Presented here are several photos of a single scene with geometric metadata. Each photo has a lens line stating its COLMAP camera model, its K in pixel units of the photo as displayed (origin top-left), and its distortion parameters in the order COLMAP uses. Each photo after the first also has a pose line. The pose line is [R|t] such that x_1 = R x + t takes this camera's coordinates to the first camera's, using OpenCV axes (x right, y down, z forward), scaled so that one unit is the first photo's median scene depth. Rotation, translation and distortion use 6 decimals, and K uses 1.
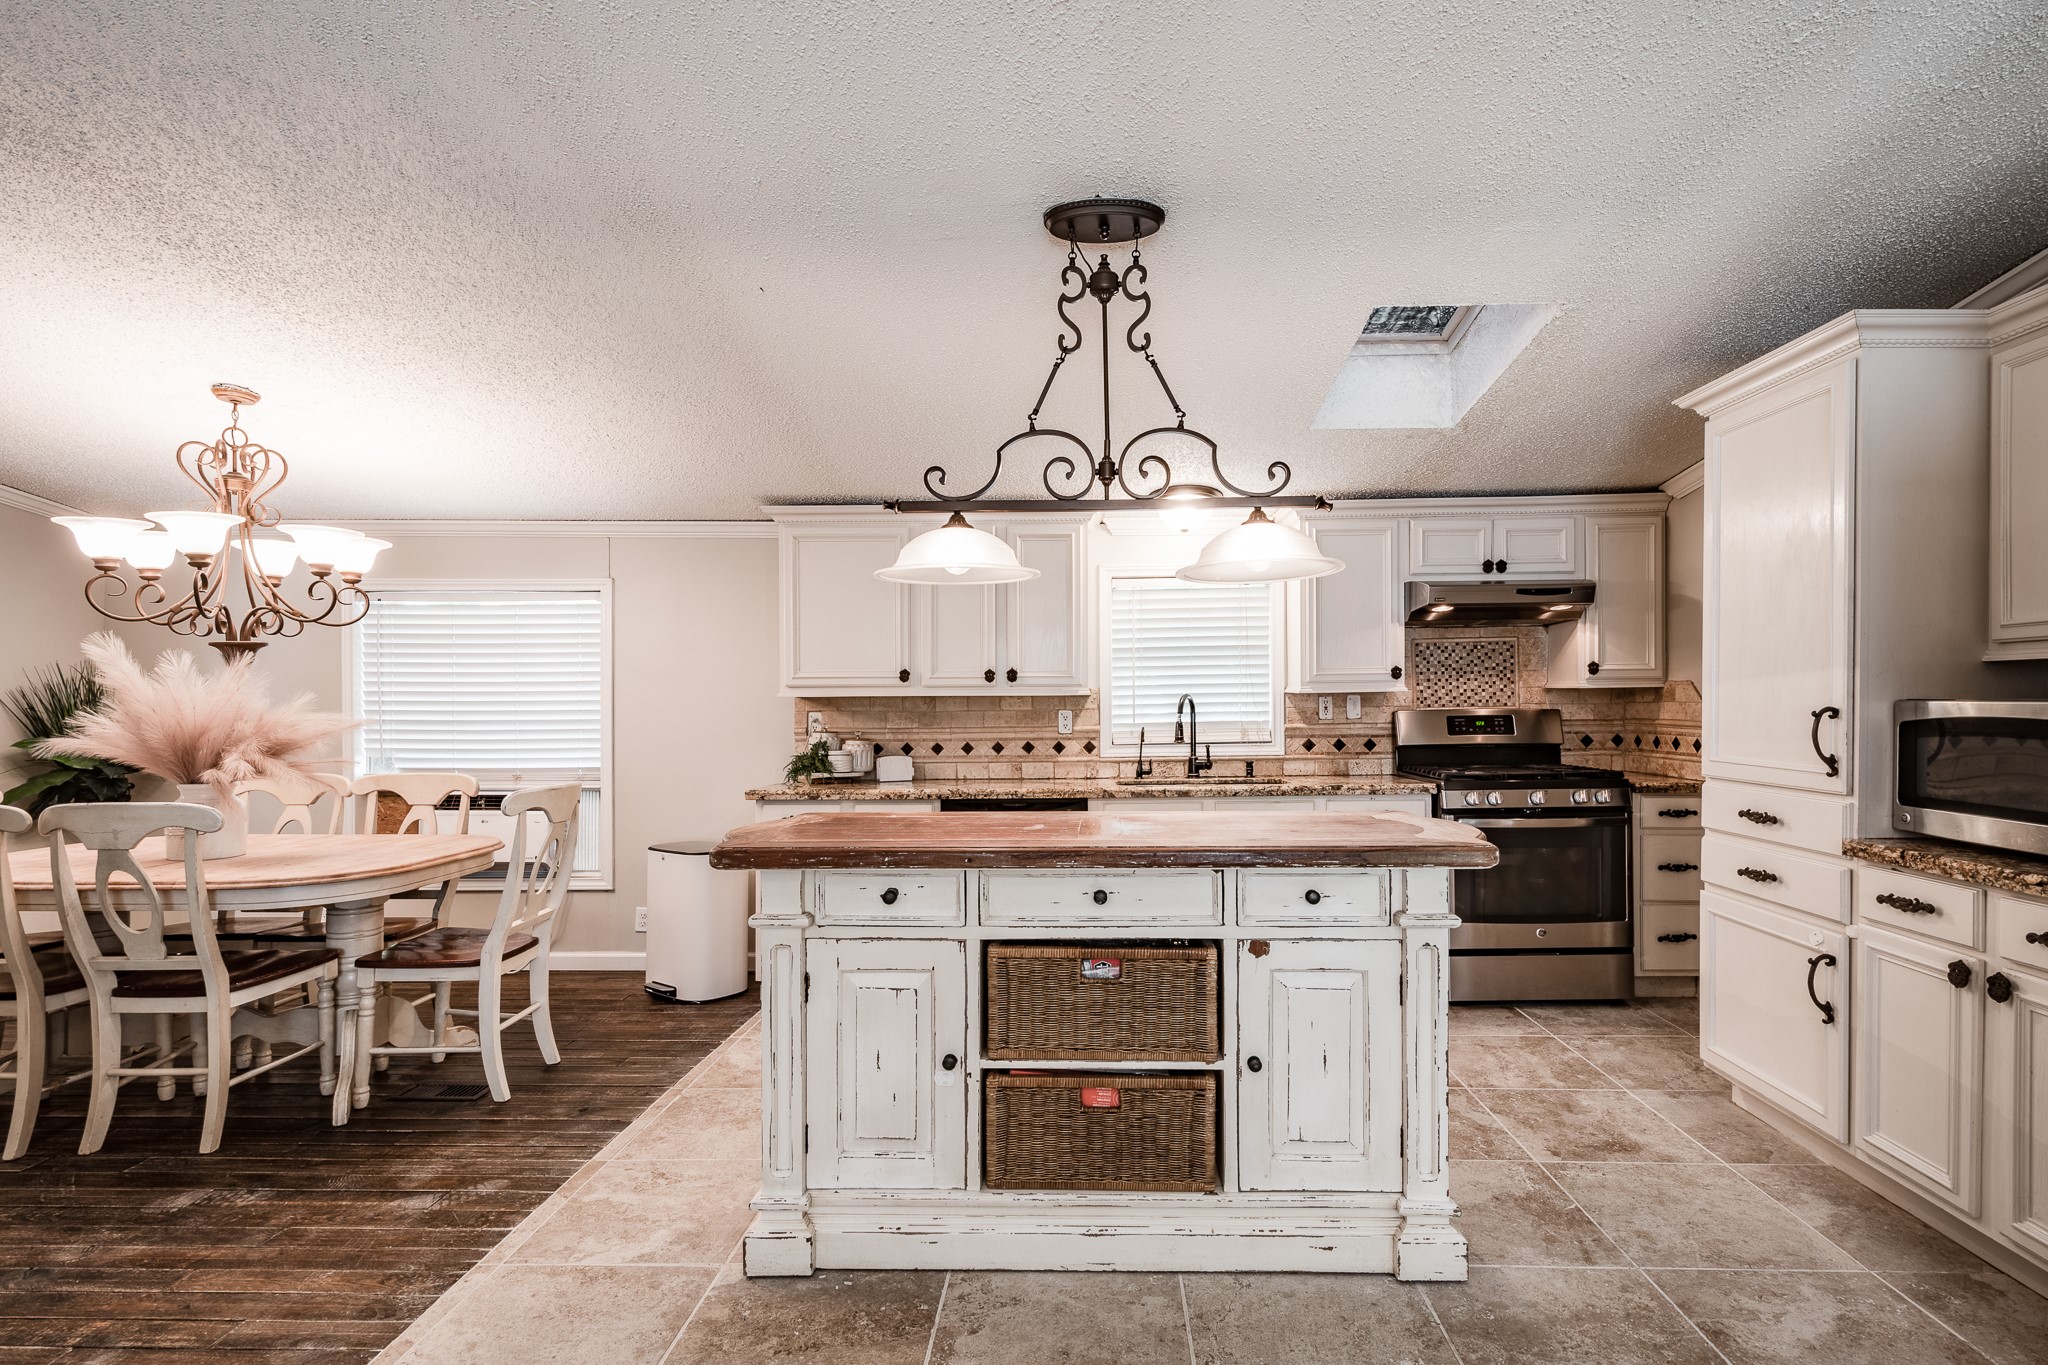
lens RADIAL K [[993.4, 0, 1075.0], [0, 993.4, 702.0], [0, 0, 1]] dist [0.013134, -0.007014]
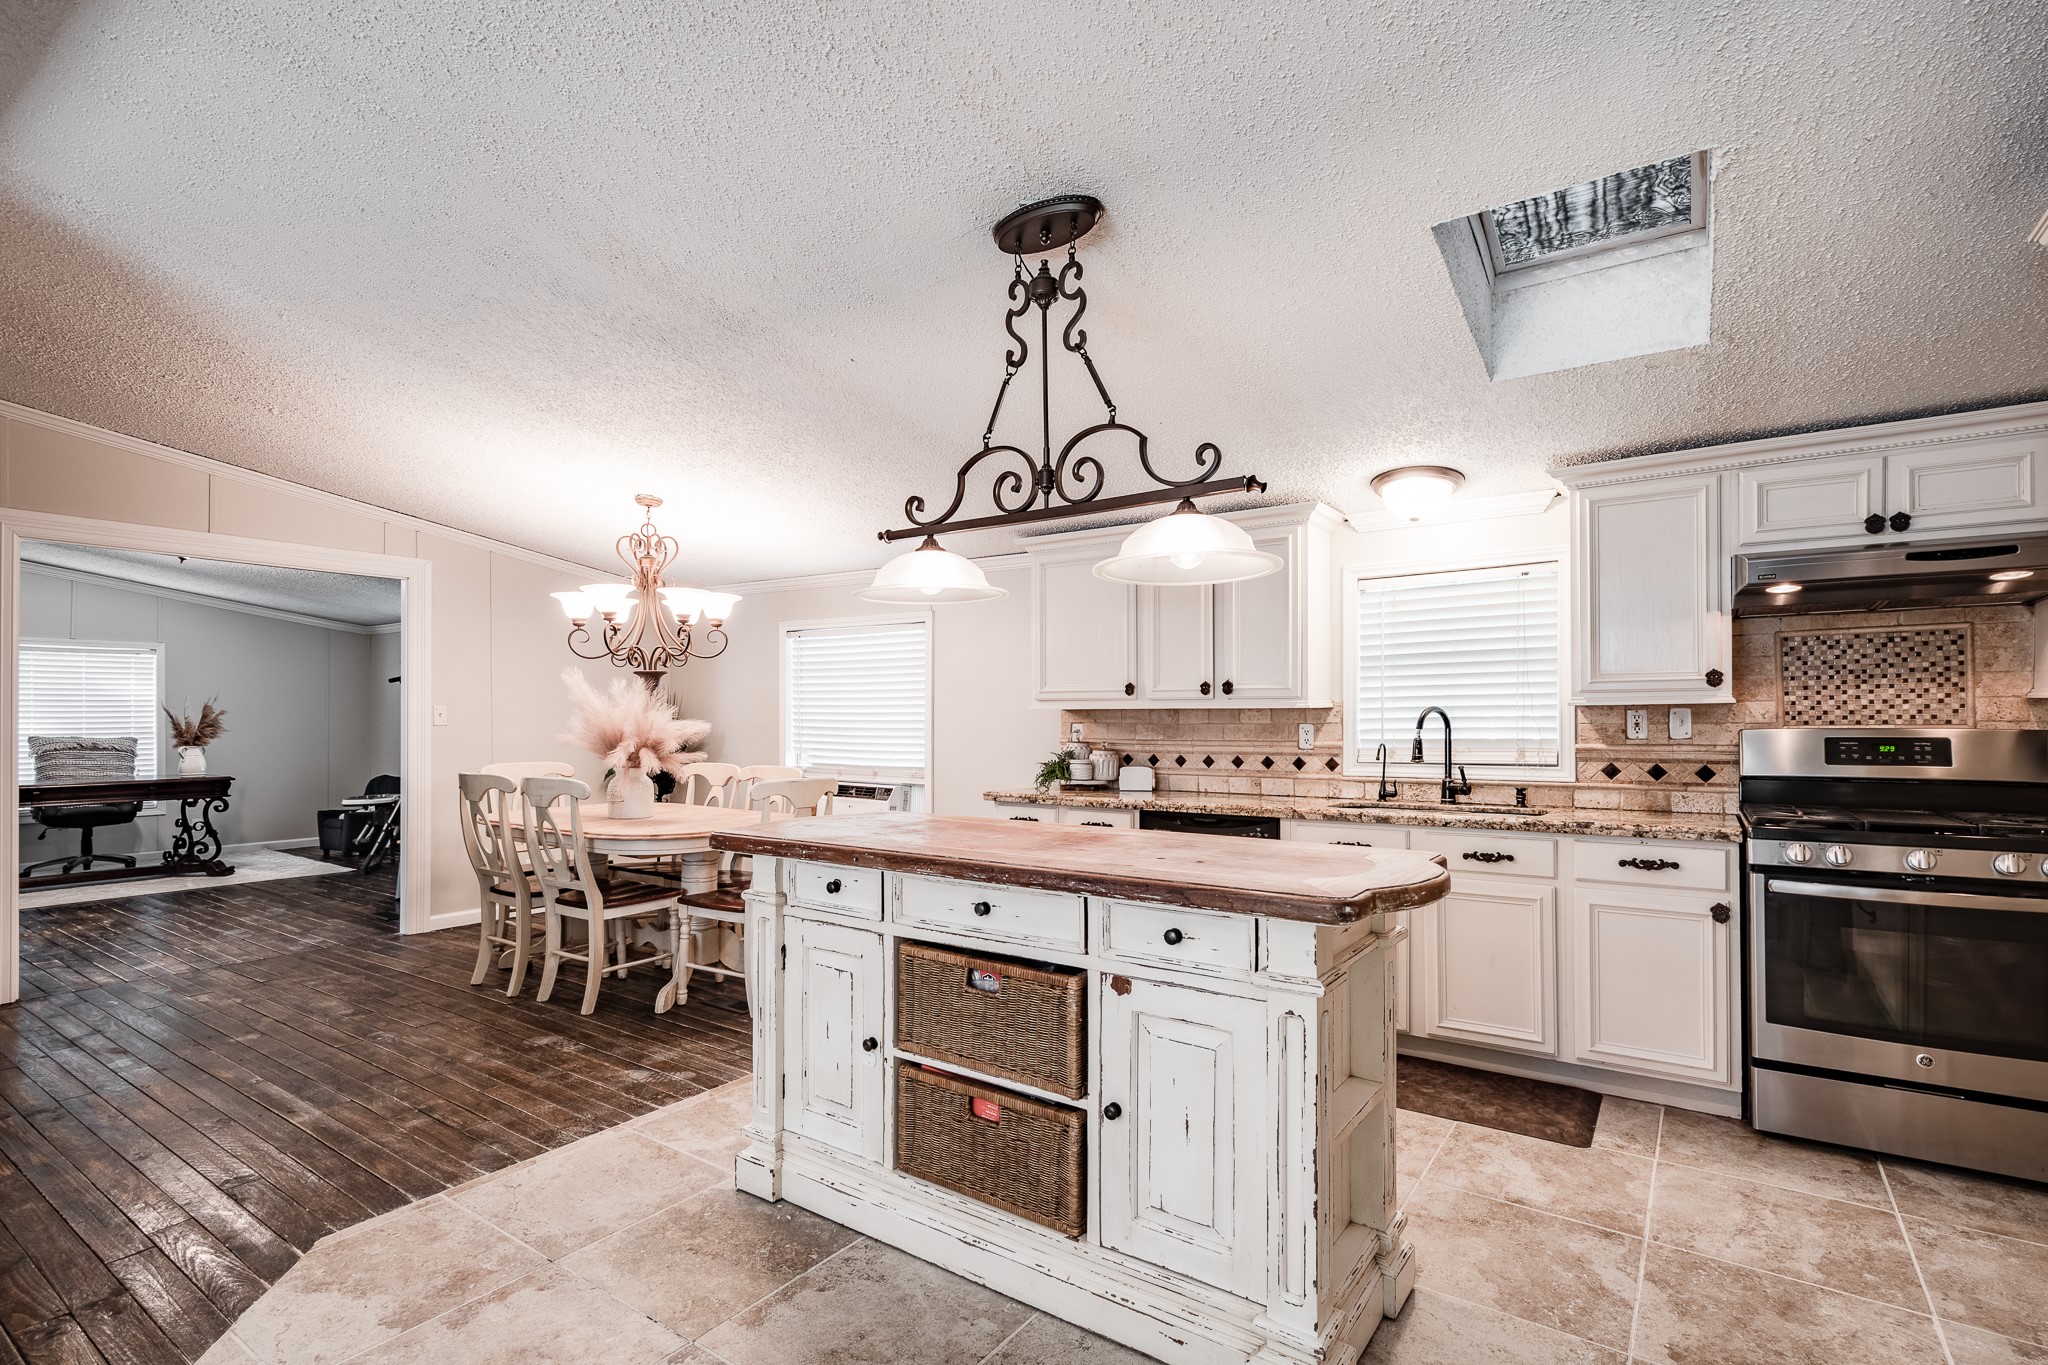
lens RADIAL K [[962.9, 0, 1036.3], [0, 962.9, 711.8], [0, 0, 1]] dist [0.003365, -0.000666]
pose [[0.830953, 0.002700, -0.556335, 0.448597], [-0.004702, 0.999987, -0.002170, -0.000138], [0.556322, 0.004419, 0.830955, 0.165055]]
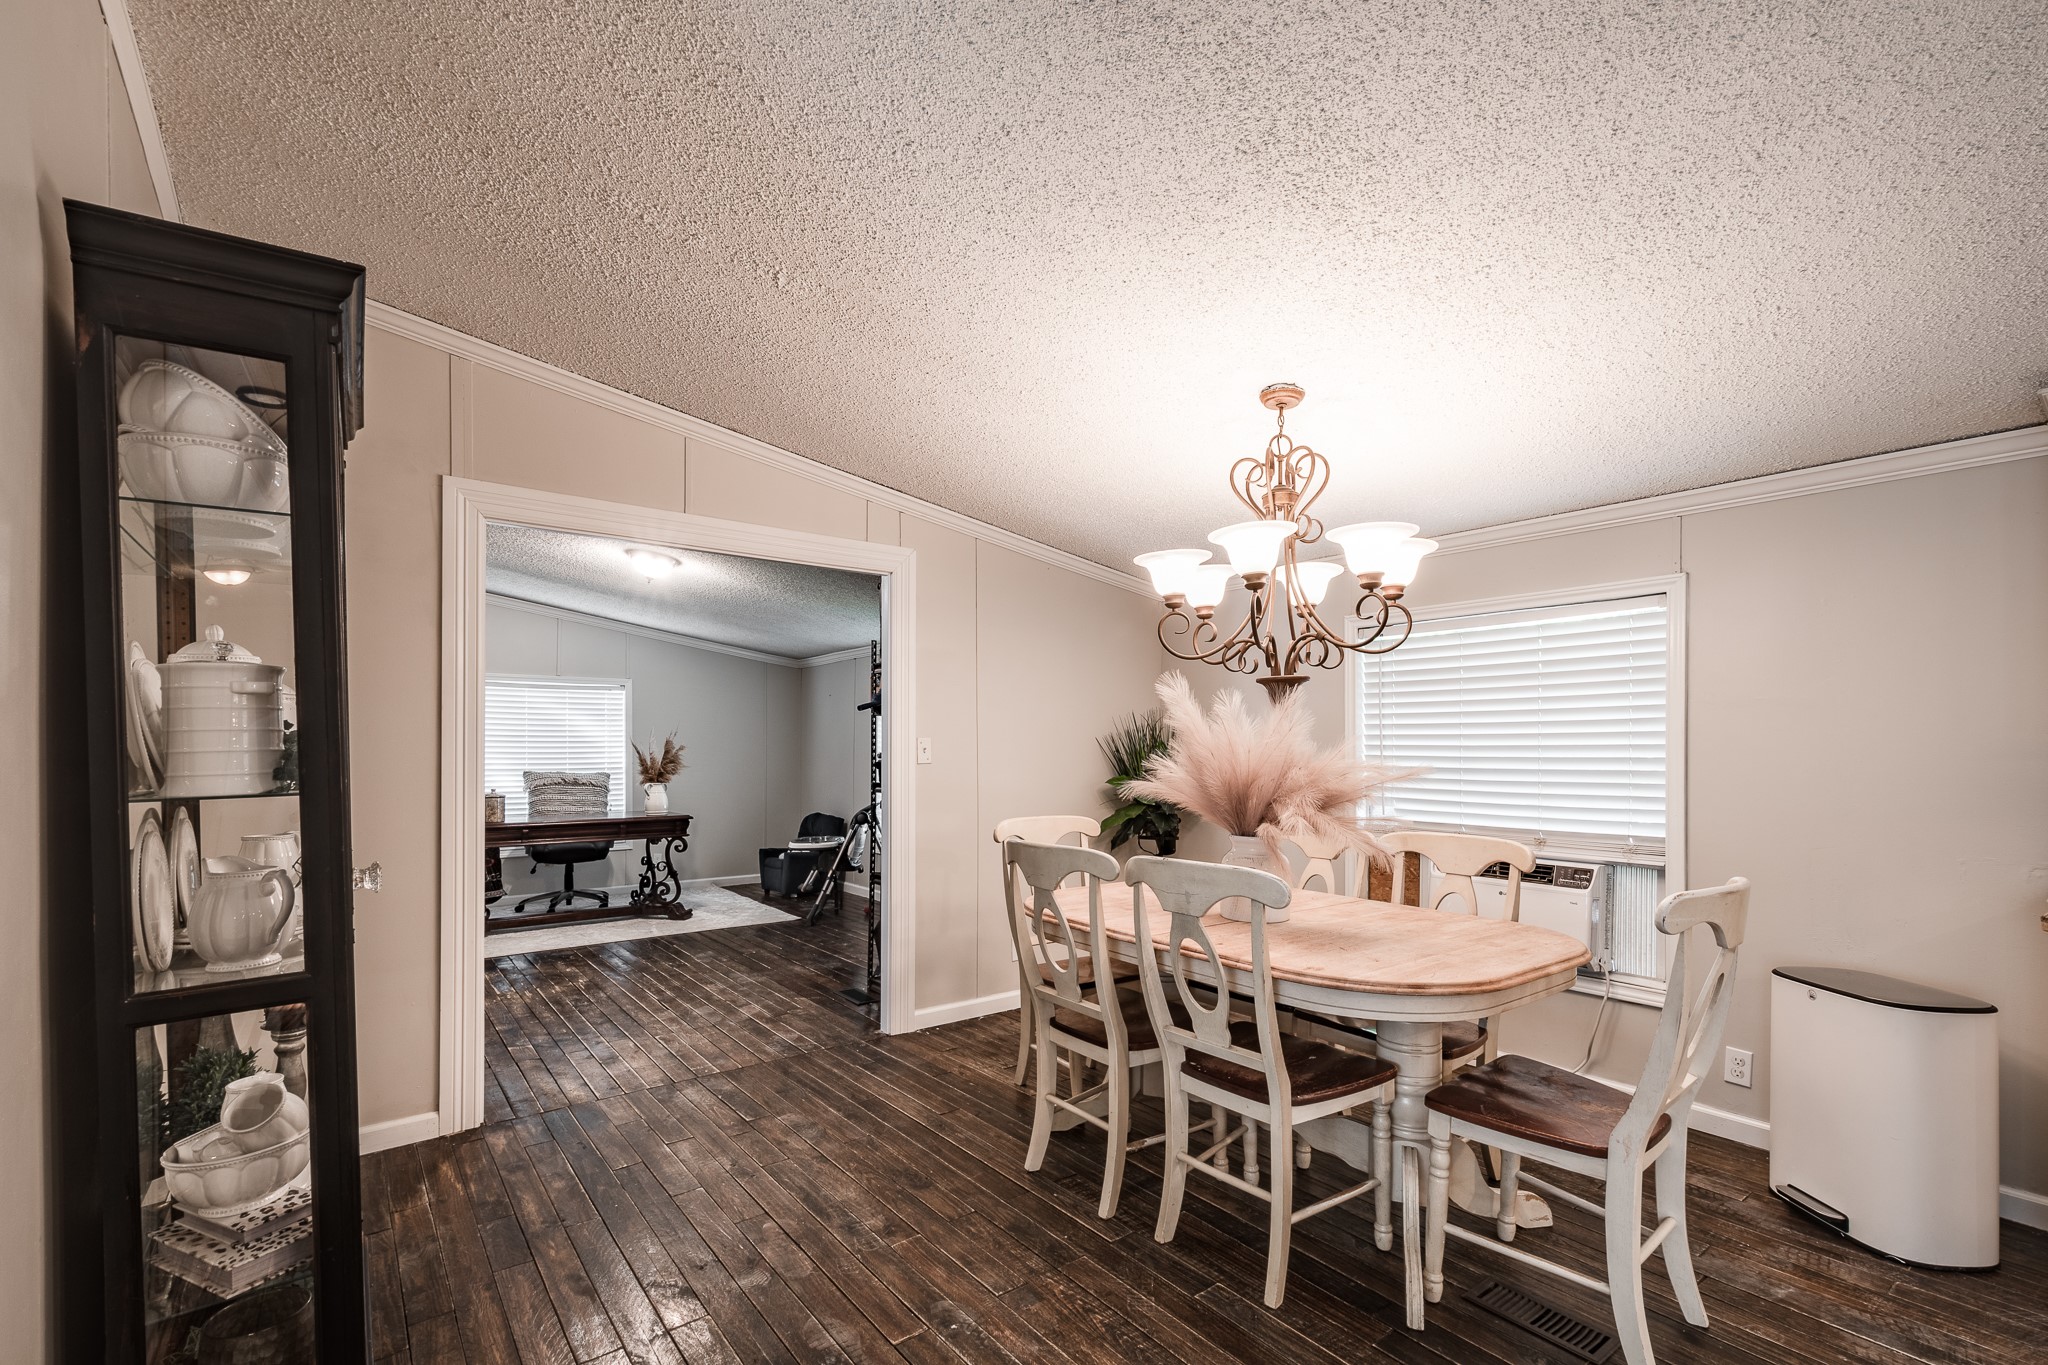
lens RADIAL K [[898.2, 0, 1018.2], [0, 898.2, 745.9], [0, 0, 1]] dist [0.019442, -0.000097]
pose [[0.609857, 0.000411, -0.792511, -0.382570], [-0.003256, 0.999993, -0.001988, 0.003289], [0.792505, 0.003793, 0.609854, 0.361316]]
